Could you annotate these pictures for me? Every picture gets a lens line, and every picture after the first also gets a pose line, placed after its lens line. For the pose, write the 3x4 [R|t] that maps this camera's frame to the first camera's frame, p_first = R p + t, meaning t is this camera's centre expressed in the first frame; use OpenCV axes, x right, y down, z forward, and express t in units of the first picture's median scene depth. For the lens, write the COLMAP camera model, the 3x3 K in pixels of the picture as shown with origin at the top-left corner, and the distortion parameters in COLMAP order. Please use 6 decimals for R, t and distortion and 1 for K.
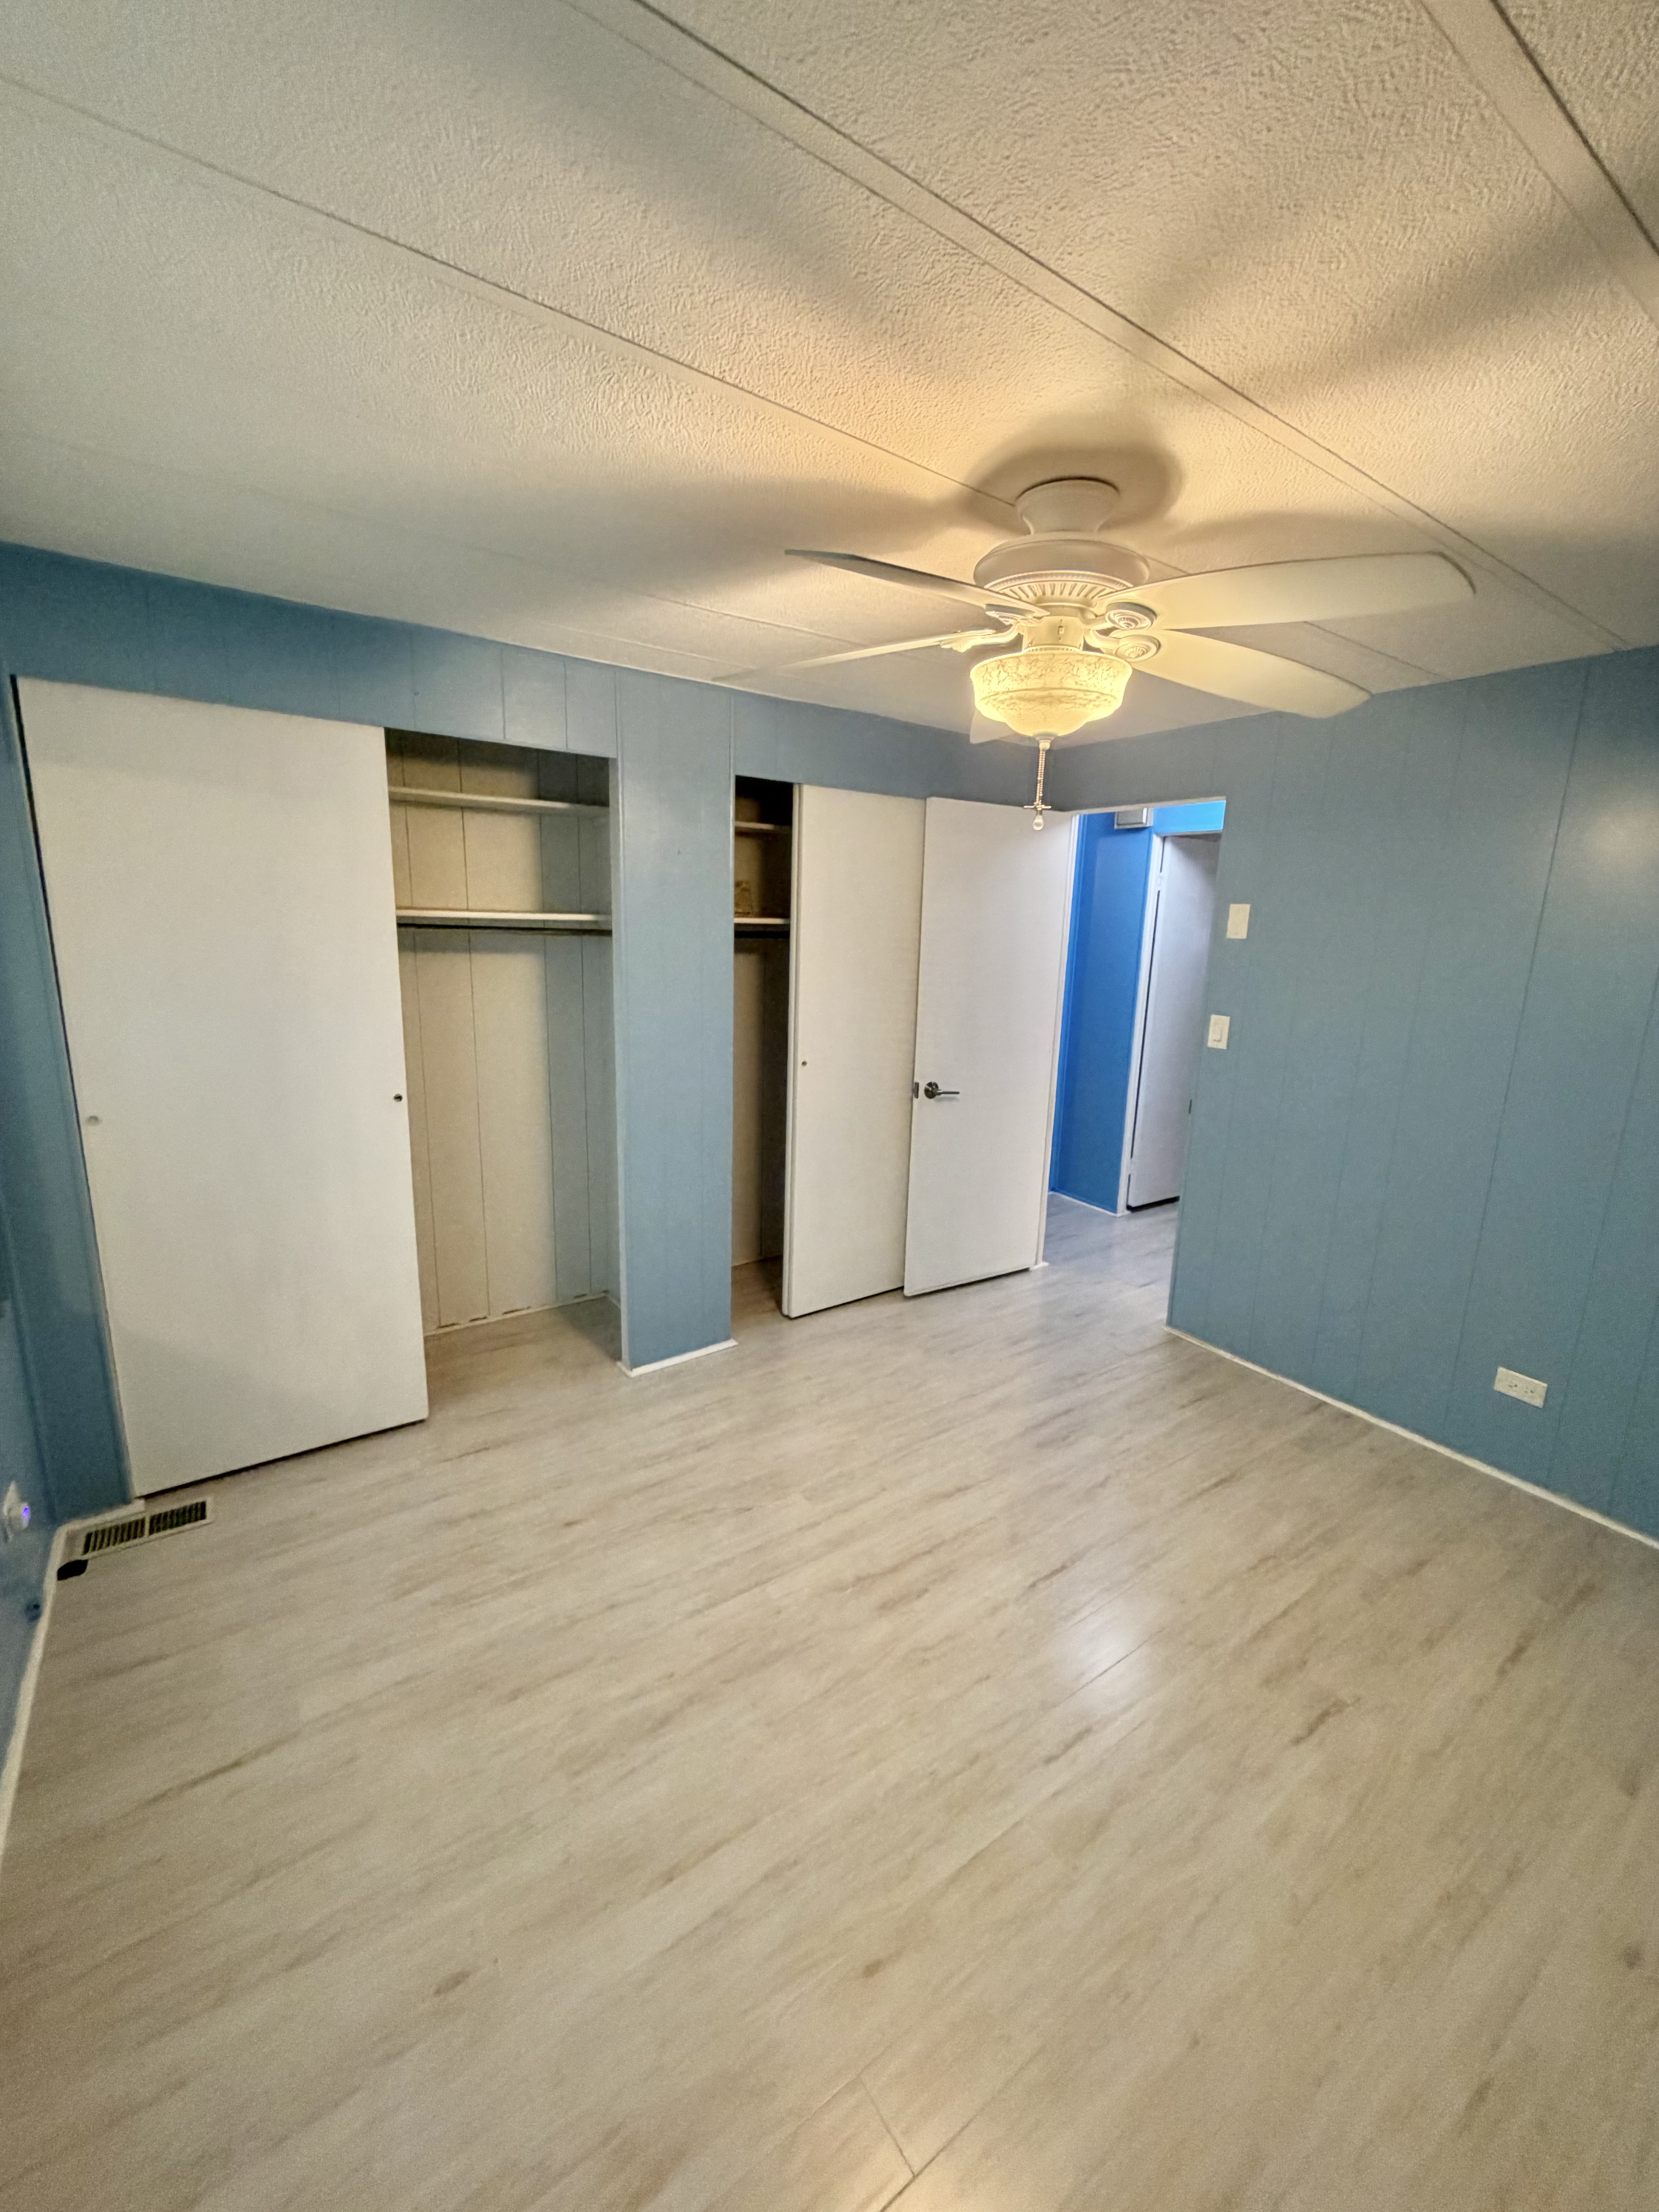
lens RADIAL K [[883.6, 0, 835.2], [0, 883.6, 1104.1], [0, 0, 1]] dist [0.000136, 0.000569]
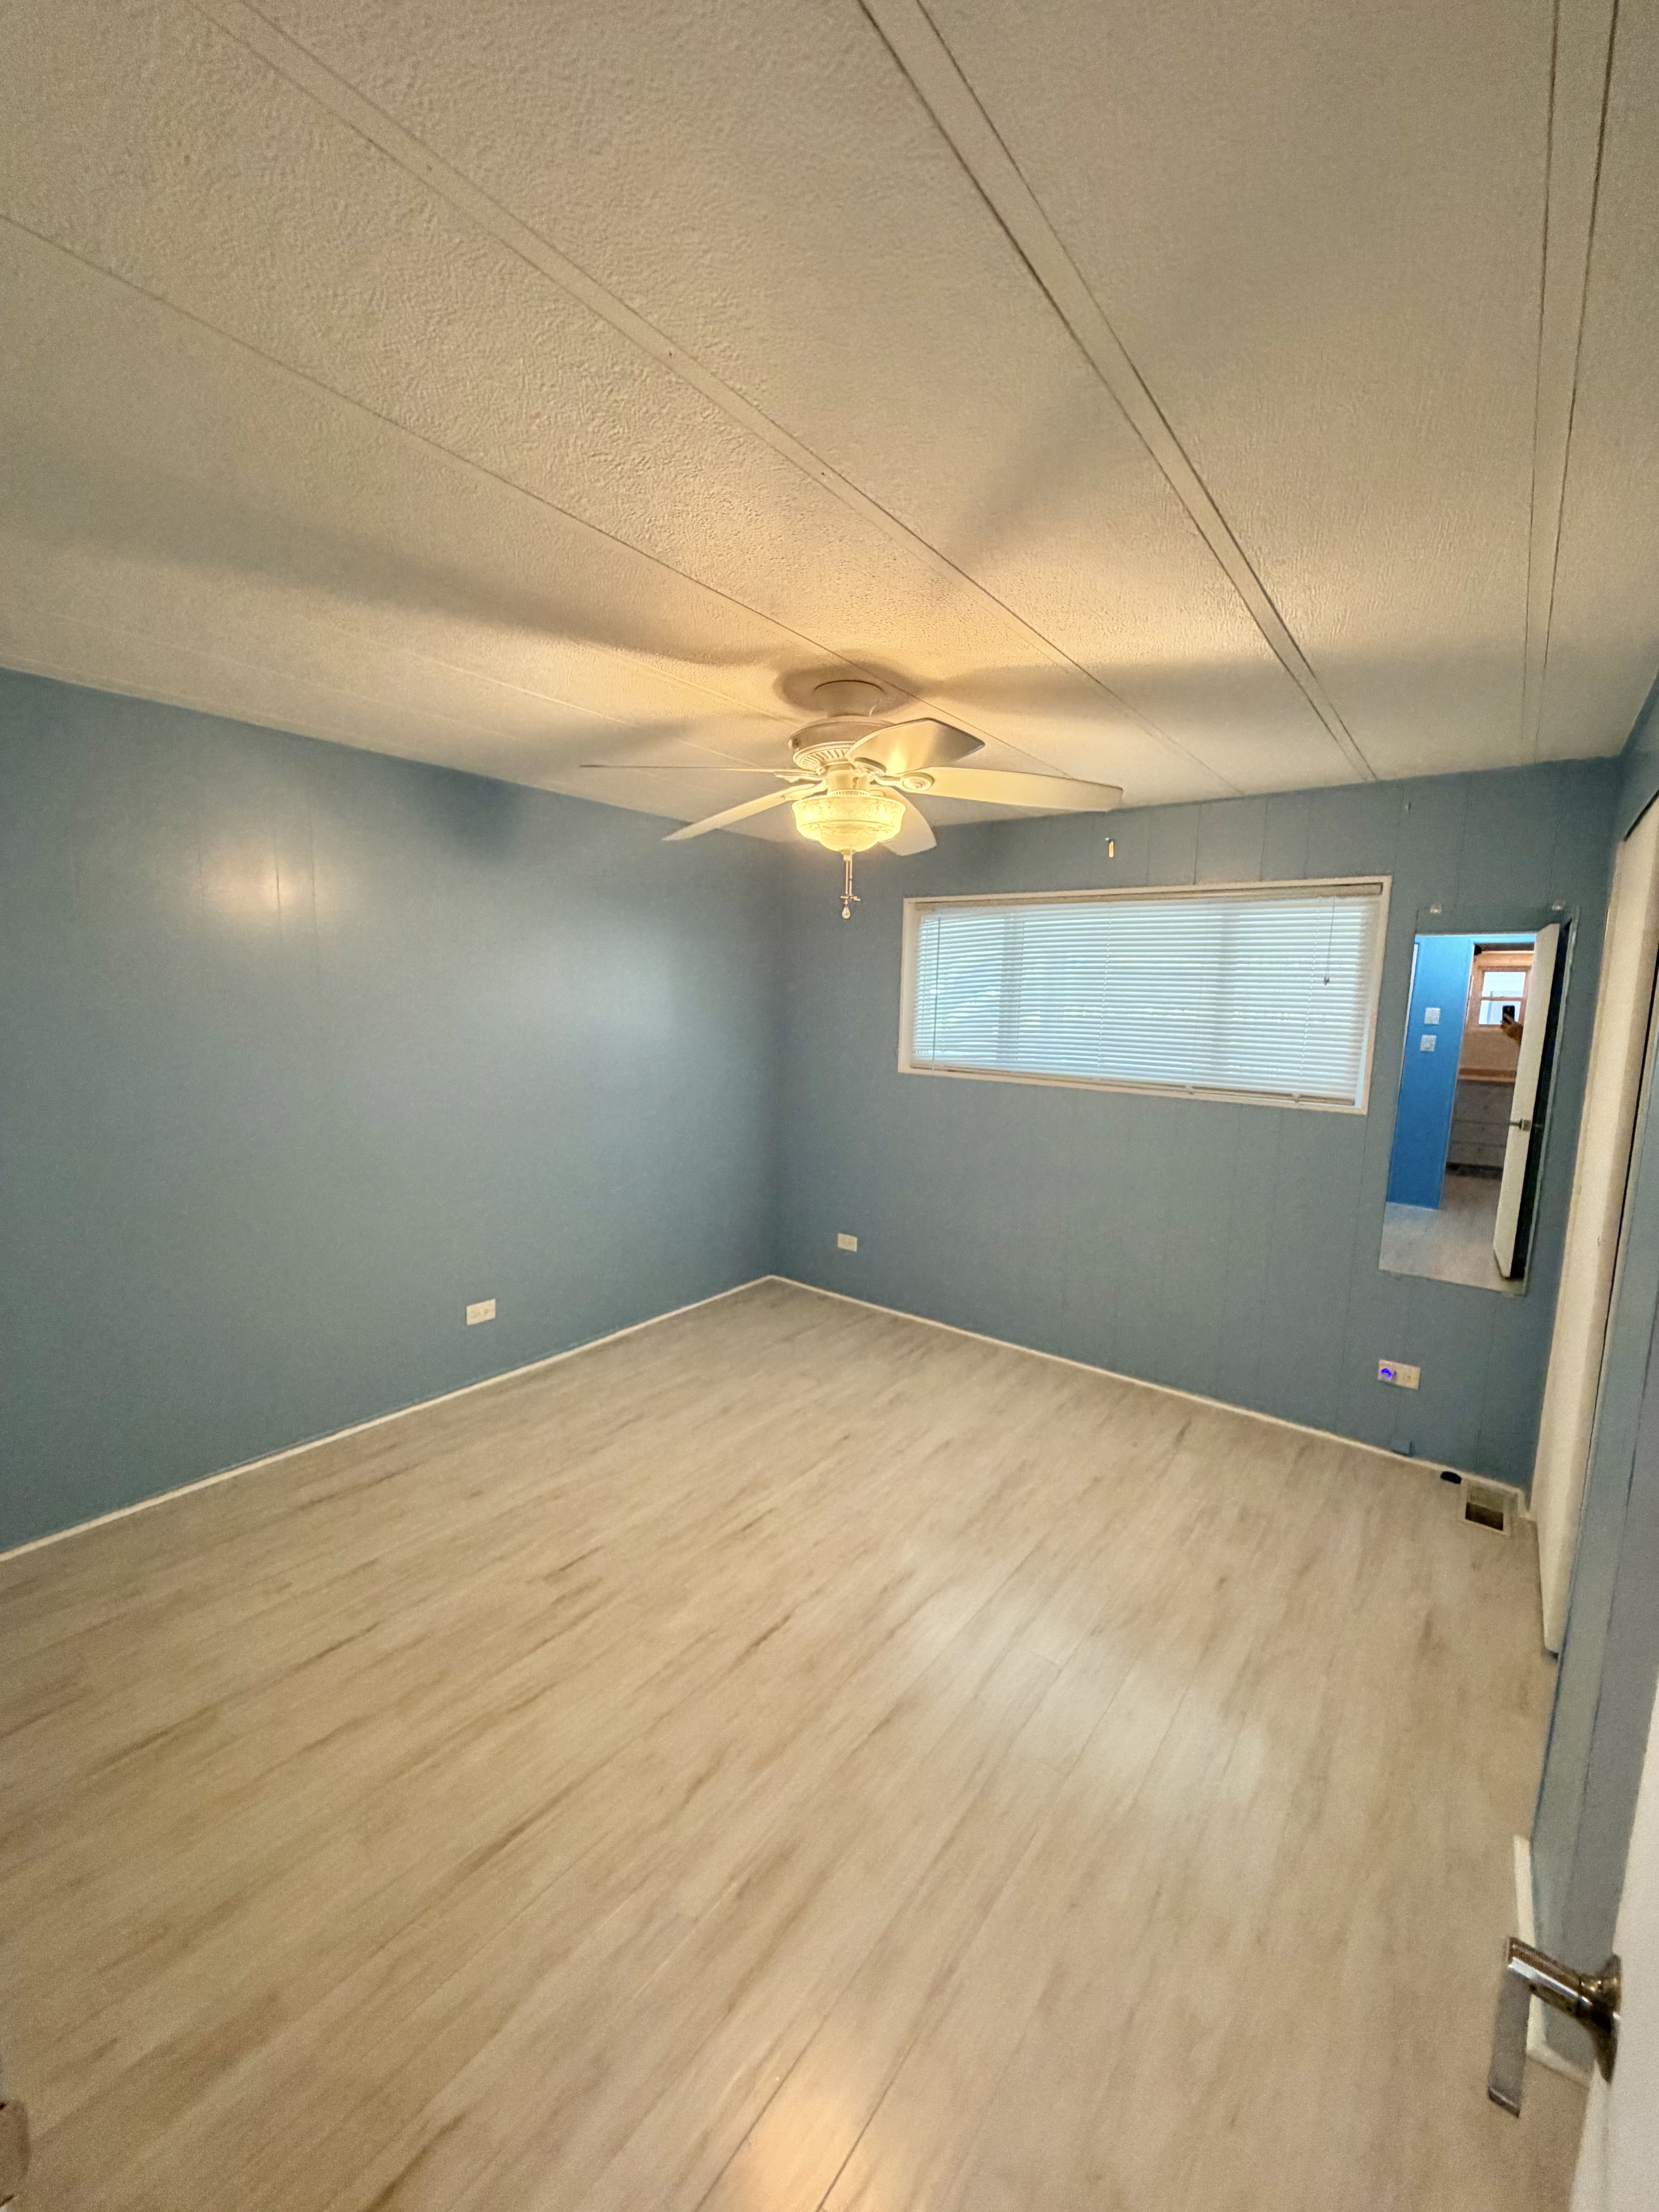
lens RADIAL K [[883.6, 0, 835.2], [0, 883.6, 1104.1], [0, 0, 1]] dist [0.000136, 0.000569]
pose [[-0.950274, -0.013664, -0.311115, 0.549944], [-0.117112, 0.941382, 0.316363, -0.388659], [0.288555, 0.337066, -0.896171, 1.912282]]
